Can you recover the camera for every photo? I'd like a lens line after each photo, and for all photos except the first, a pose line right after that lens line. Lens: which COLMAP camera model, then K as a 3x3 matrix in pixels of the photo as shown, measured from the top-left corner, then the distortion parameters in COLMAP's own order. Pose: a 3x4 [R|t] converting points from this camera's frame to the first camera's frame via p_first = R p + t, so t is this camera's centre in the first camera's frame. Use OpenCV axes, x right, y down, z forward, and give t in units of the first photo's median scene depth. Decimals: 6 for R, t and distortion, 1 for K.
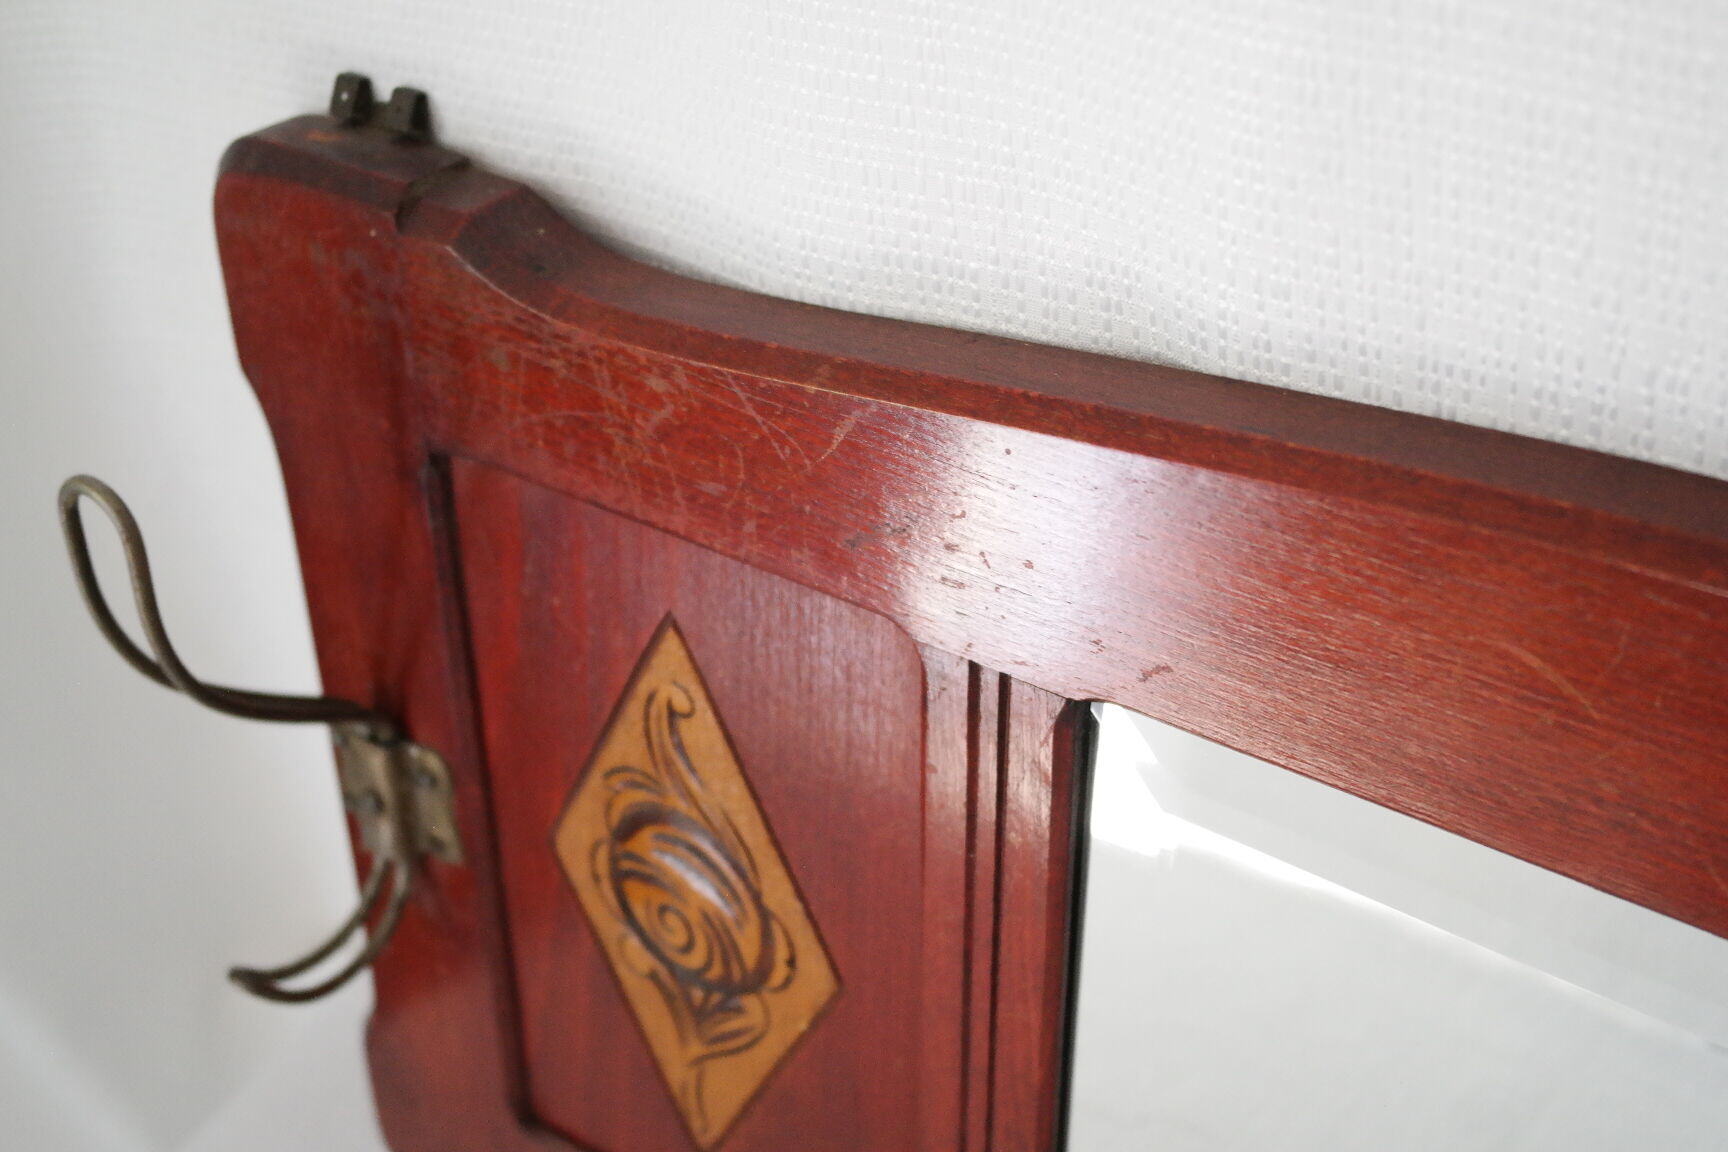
lens RADIAL K [[2144.7, 0, 864.0], [0, 2144.7, 577.2], [0, 0, 1]] dist [-0.024911, 0.000000]
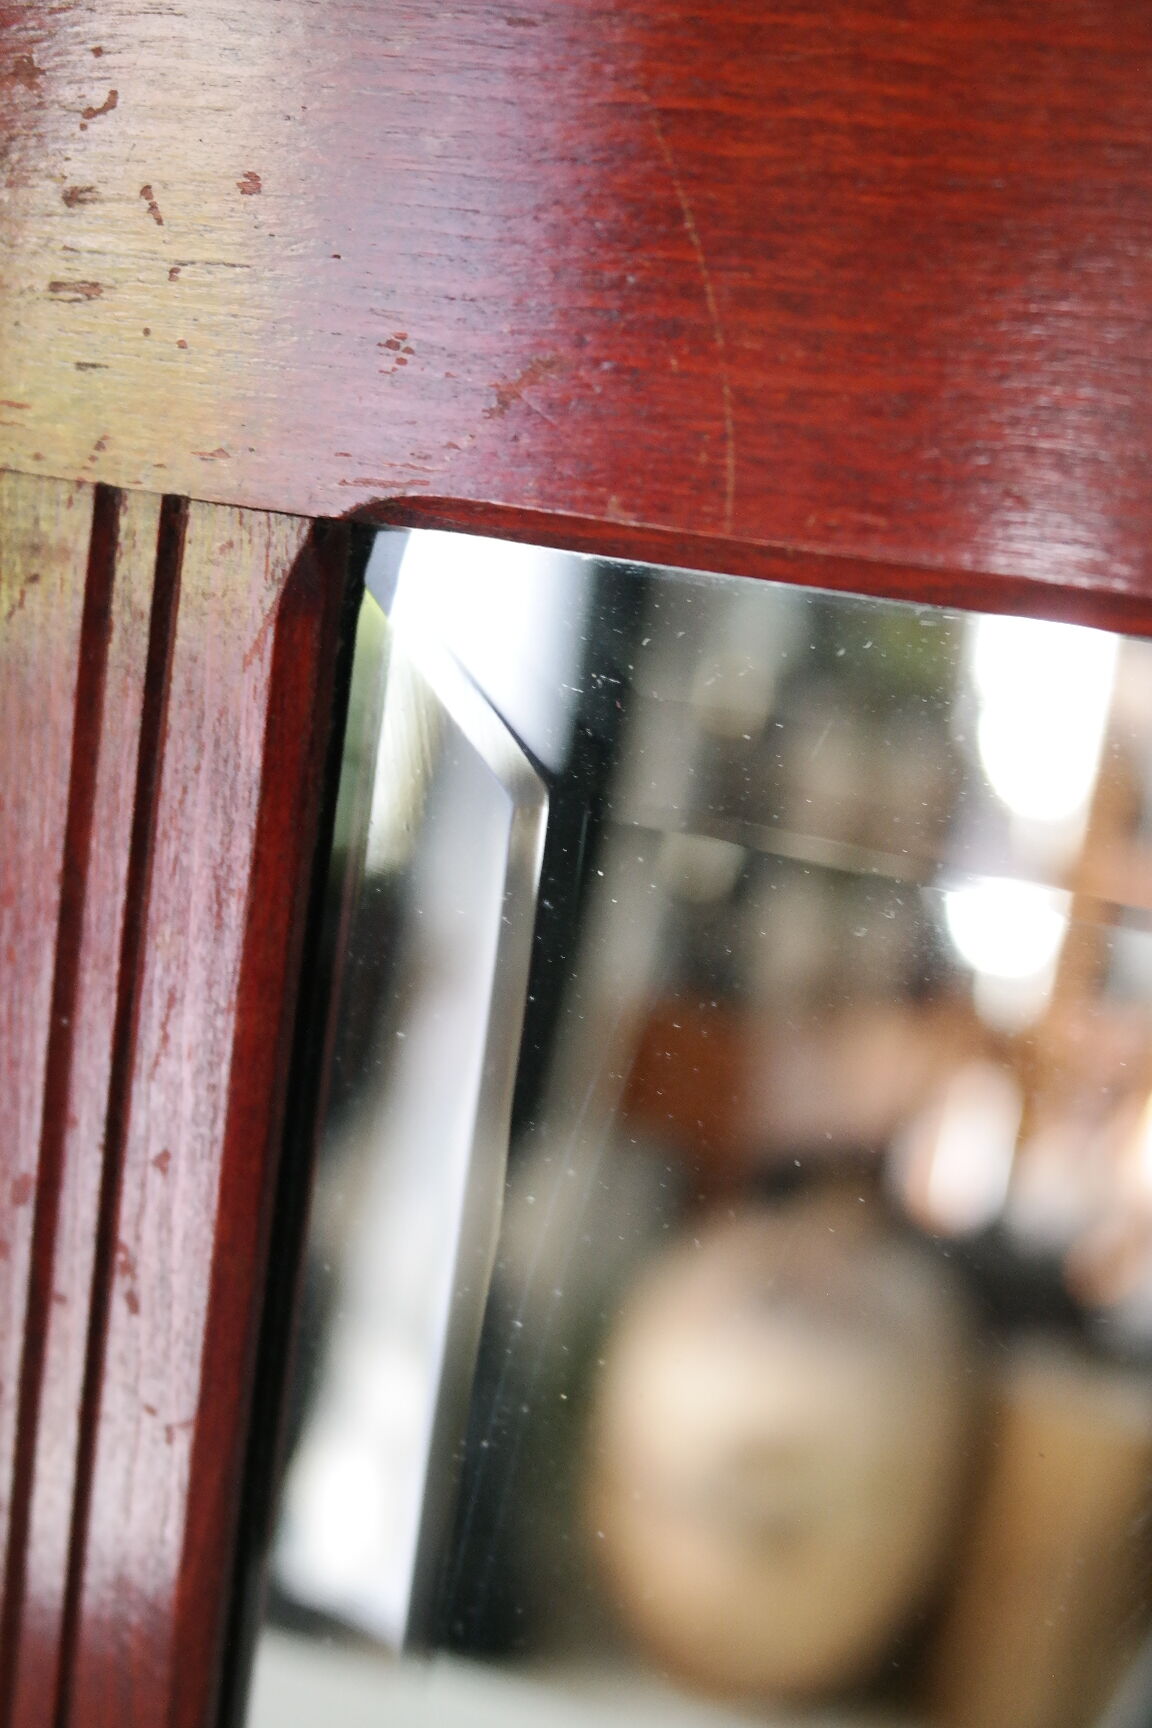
lens RADIAL K [[2144.7, 0, 571.3], [0, 2144.7, 863.3], [0, 0, 1]] dist [-0.024911, 0.000000]
pose [[0.960091, 0.086209, 0.266071, 0.031848], [0.006134, 0.944592, -0.328189, 0.268343], [-0.279621, 0.316723, 0.906366, 0.582801]]
